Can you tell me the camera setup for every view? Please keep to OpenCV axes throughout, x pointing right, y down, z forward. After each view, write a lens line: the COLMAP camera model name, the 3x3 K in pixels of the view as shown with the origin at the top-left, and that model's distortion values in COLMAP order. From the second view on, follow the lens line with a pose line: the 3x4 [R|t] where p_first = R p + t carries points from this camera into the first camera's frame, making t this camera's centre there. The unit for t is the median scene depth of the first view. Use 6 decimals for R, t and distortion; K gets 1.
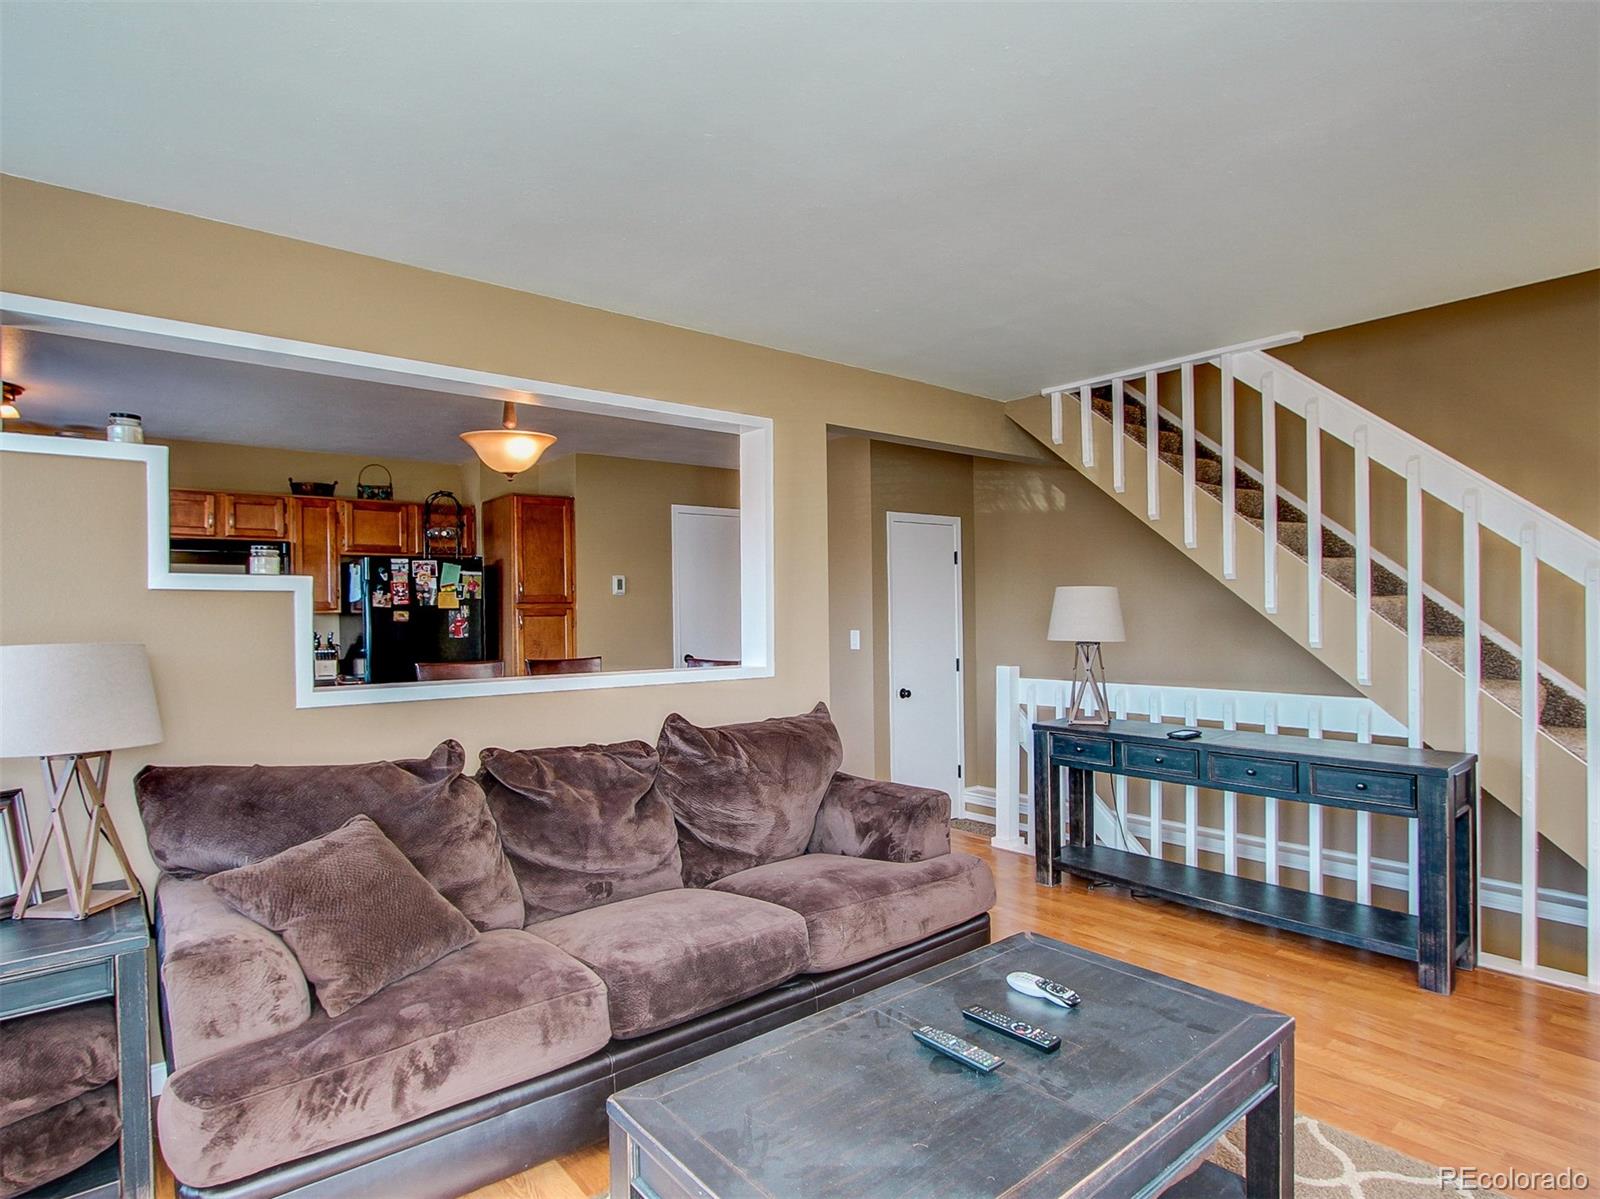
lens RADIAL K [[848.5, 0, 799.6], [0, 848.5, 605.9], [0, 0, 1]] dist [-0.023636, 0.004352]
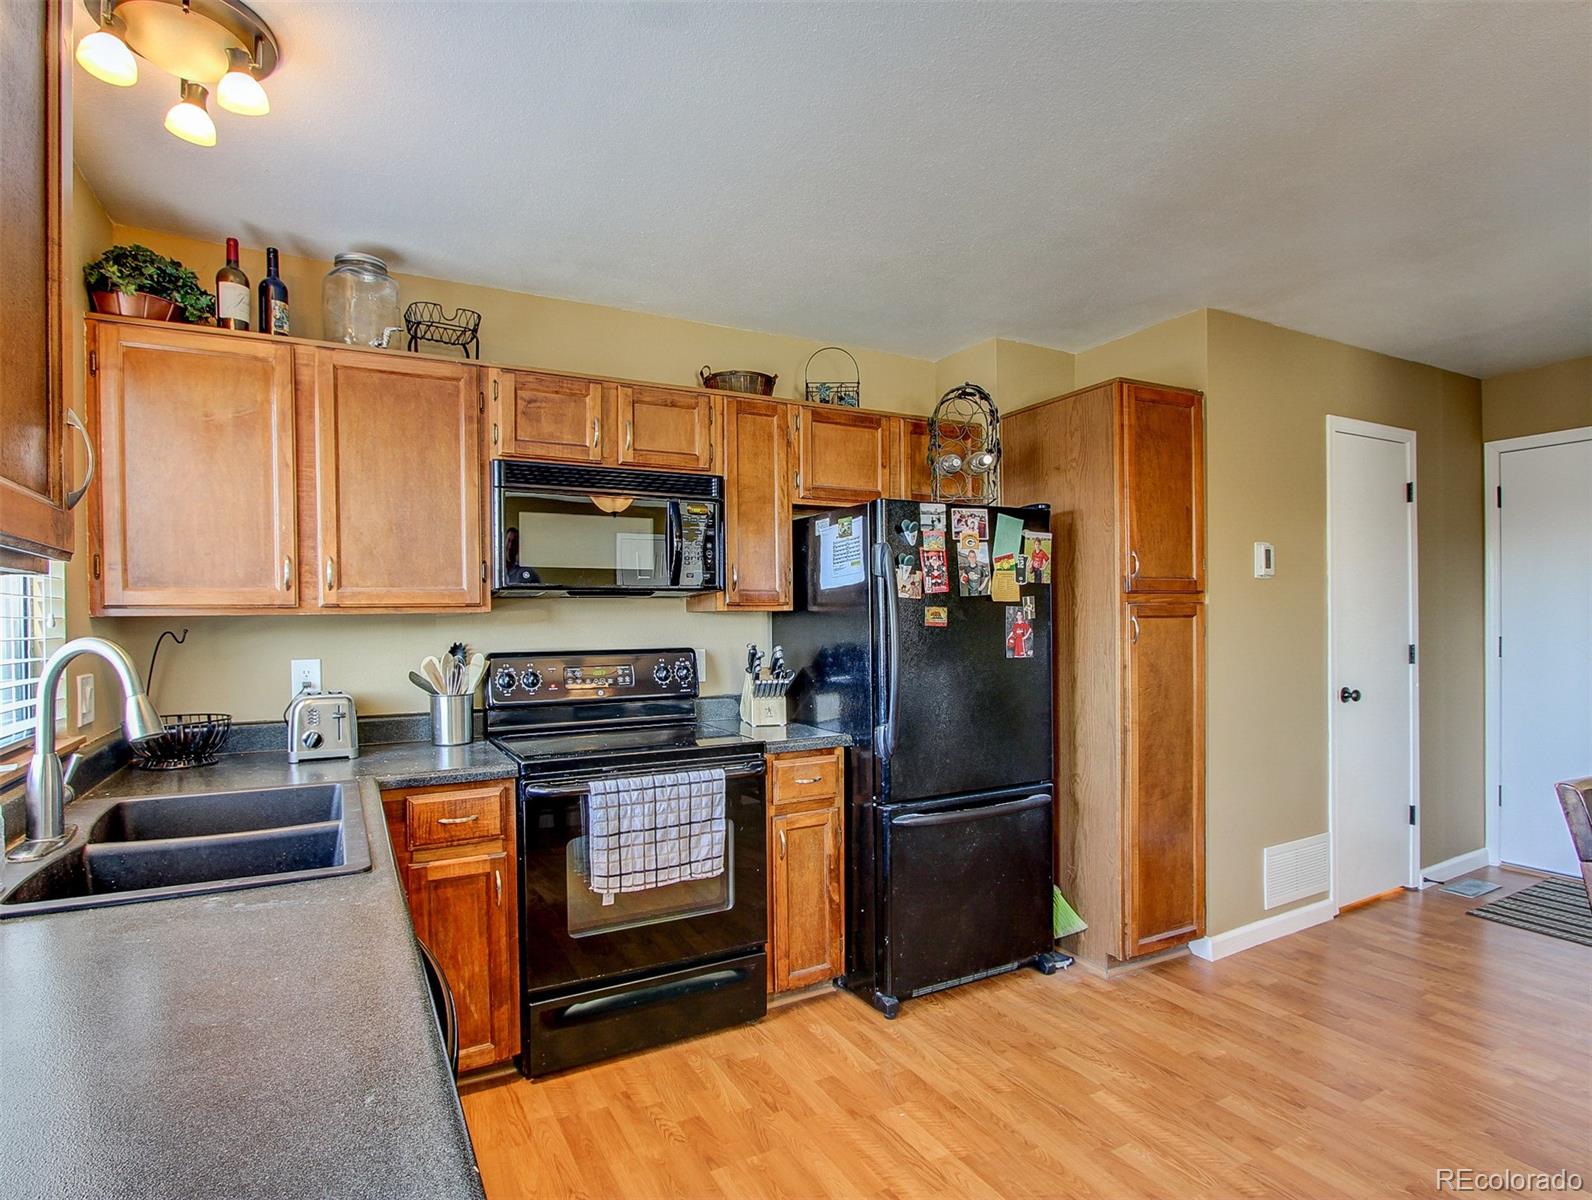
lens RADIAL K [[826.6, 0, 799.2], [0, 826.6, 604.8], [0, 0, 1]] dist [-0.018794, -0.000316]
pose [[0.985432, -0.001956, -0.170056, -0.456440], [0.000309, 0.999953, -0.009712, 0.009855], [0.170067, 0.009518, 0.985387, 0.481418]]
